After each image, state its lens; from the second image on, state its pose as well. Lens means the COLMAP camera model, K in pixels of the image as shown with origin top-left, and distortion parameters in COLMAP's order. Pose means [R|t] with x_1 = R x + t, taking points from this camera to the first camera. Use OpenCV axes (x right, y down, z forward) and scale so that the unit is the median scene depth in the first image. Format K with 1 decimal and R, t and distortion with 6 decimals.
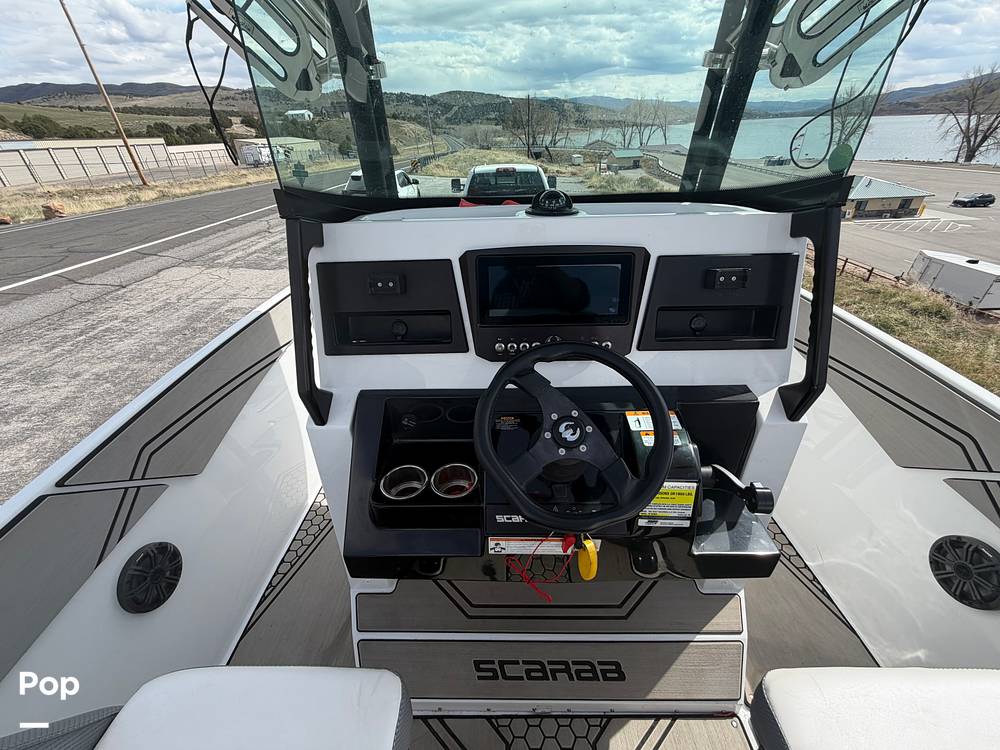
lens RADIAL K [[399.2, 0, 497.0], [0, 399.2, 375.3], [0, 0, 1]] dist [-0.000645, 0.000314]
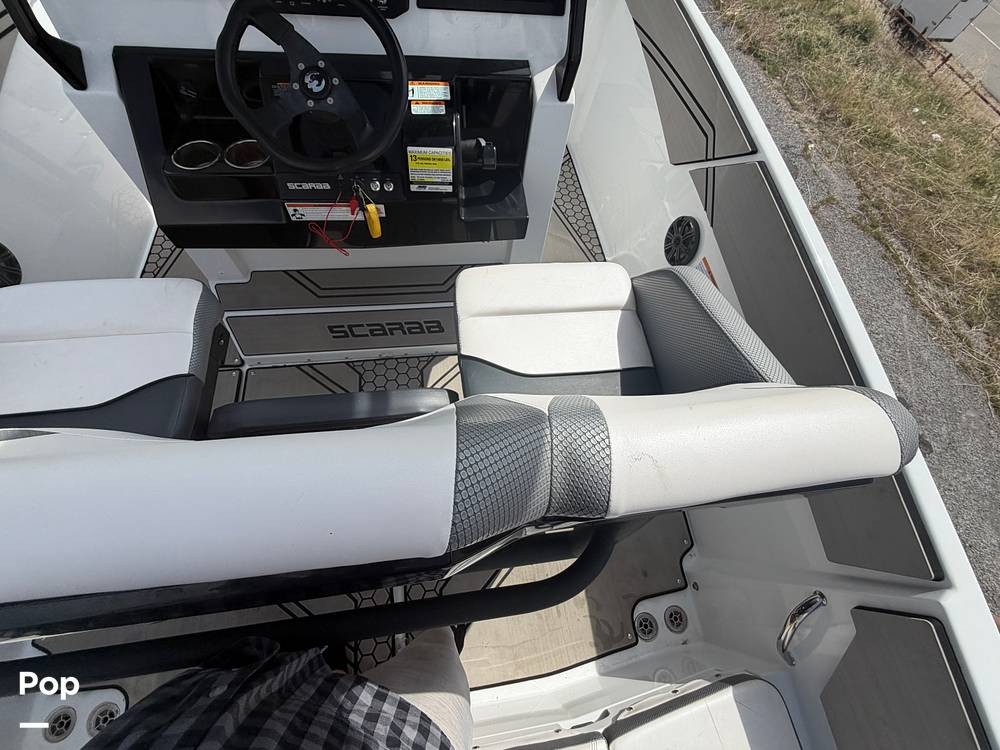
lens RADIAL K [[400.3, 0, 496.8], [0, 400.3, 373.4], [0, 0, 1]] dist [-0.000977, 0.000071]
pose [[0.984015, -0.072218, 0.162785, 0.261459], [-0.029150, 0.836437, 0.547287, 0.116543], [-0.175683, -0.543284, 0.820961, -0.248114]]
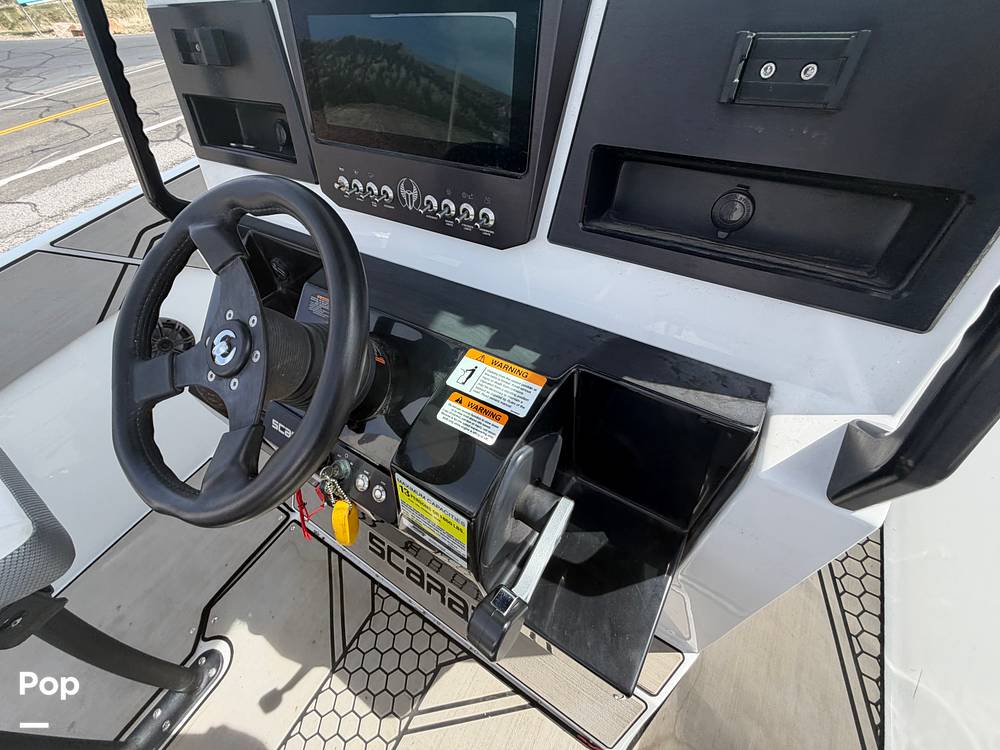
lens RADIAL K [[400.3, 0, 496.8], [0, 400.3, 373.4], [0, 0, 1]] dist [-0.000977, 0.000071]
pose [[0.854412, 0.354935, -0.379476, 0.445529], [-0.204643, 0.901168, 0.382124, -0.074220], [0.477600, -0.248834, 0.842603, 0.421449]]
